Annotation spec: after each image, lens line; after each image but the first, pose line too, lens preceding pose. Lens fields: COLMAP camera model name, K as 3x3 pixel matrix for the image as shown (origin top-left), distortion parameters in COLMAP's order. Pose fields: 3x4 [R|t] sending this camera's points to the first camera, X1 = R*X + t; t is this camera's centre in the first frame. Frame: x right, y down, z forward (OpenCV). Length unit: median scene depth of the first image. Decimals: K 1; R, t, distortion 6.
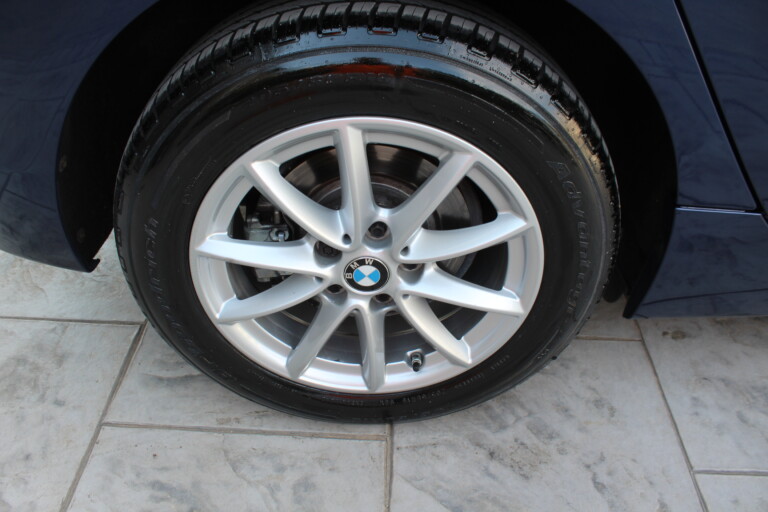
lens RADIAL K [[635.5, 0, 384.0], [0, 635.5, 256.0], [0, 0, 1]] dist [-0.165166, 0.132095]
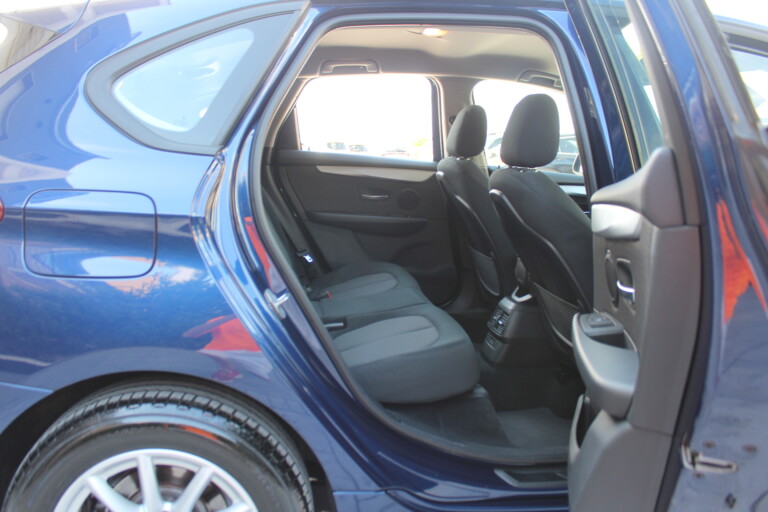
lens RADIAL K [[635.5, 0, 384.0], [0, 635.5, 256.0], [0, 0, 1]] dist [-0.165166, 0.132095]
pose [[0.989879, -0.016068, 0.141002, 0.411754], [0.085615, 0.860011, -0.503042, 0.272238], [-0.113180, 0.510022, 0.852682, -0.966417]]
